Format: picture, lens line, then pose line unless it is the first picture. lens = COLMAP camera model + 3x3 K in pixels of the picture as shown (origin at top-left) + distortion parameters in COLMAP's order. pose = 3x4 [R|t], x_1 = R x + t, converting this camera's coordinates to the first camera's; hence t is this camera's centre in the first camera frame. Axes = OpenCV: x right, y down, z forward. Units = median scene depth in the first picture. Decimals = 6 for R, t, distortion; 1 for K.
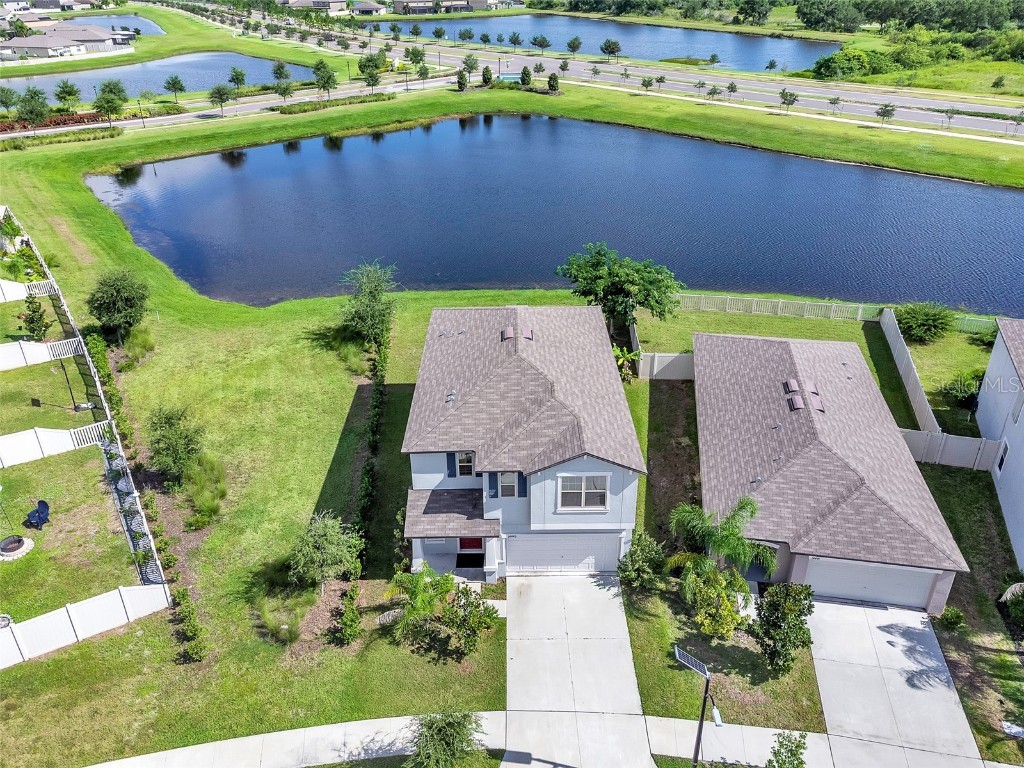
lens RADIAL K [[777.0, 0, 509.9], [0, 777.0, 378.5], [0, 0, 1]] dist [0.008288, 0.025893]
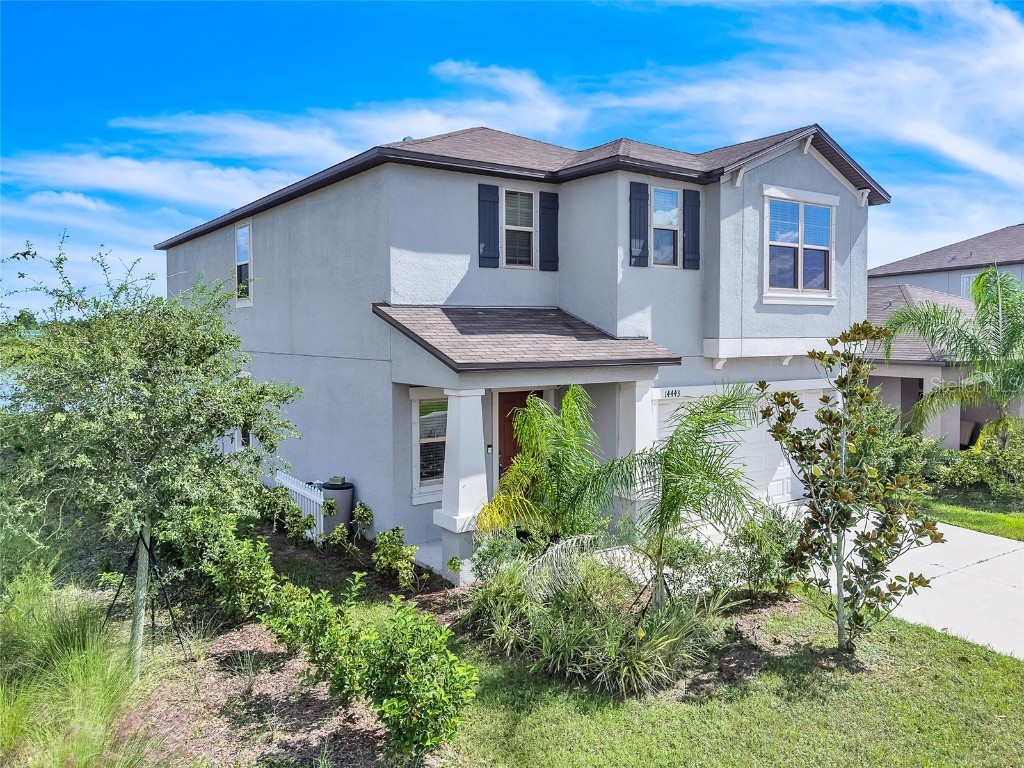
lens RADIAL K [[777.0, 0, 509.2], [0, 777.0, 377.6], [0, 0, 1]] dist [0.008288, 0.025893]
pose [[0.823075, -0.025906, 0.567342, -0.275255], [0.264930, 0.901124, -0.343202, 0.301883], [-0.502354, 0.432787, 0.748556, 0.745555]]
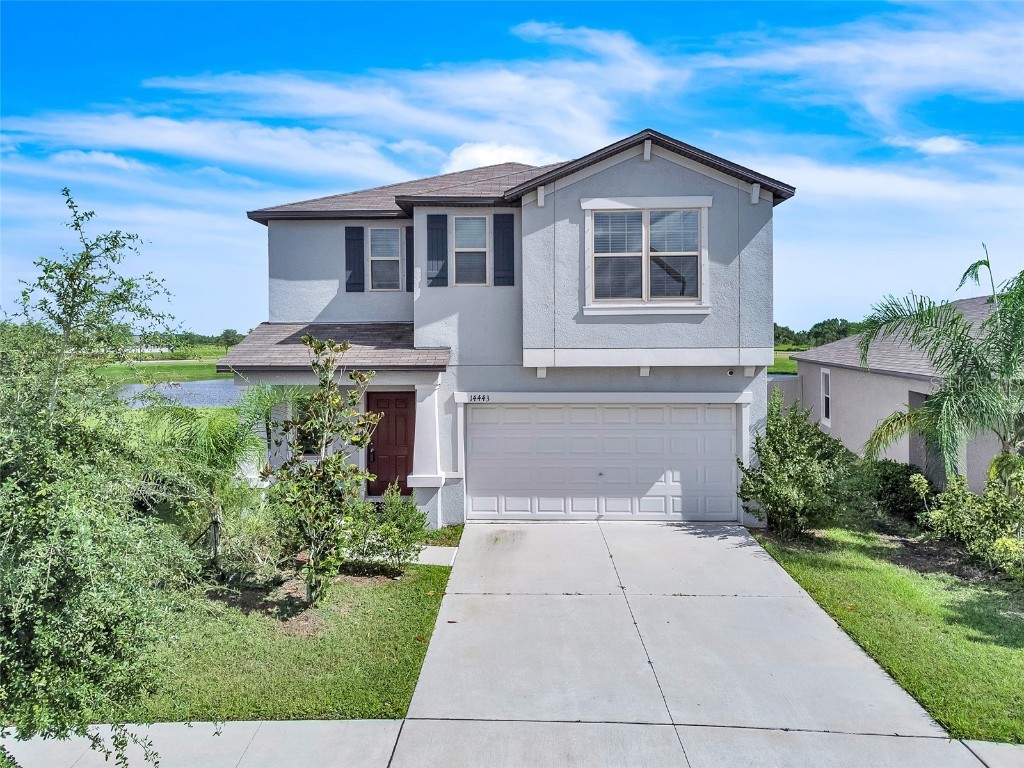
lens RADIAL K [[777.0, 0, 503.5], [0, 777.0, 373.3], [0, 0, 1]] dist [0.008288, 0.025893]
pose [[0.999144, 0.006998, -0.040760, 0.032705], [-0.024057, 0.900017, -0.435191, 0.370312], [0.033640, 0.435799, 0.899415, 0.609386]]
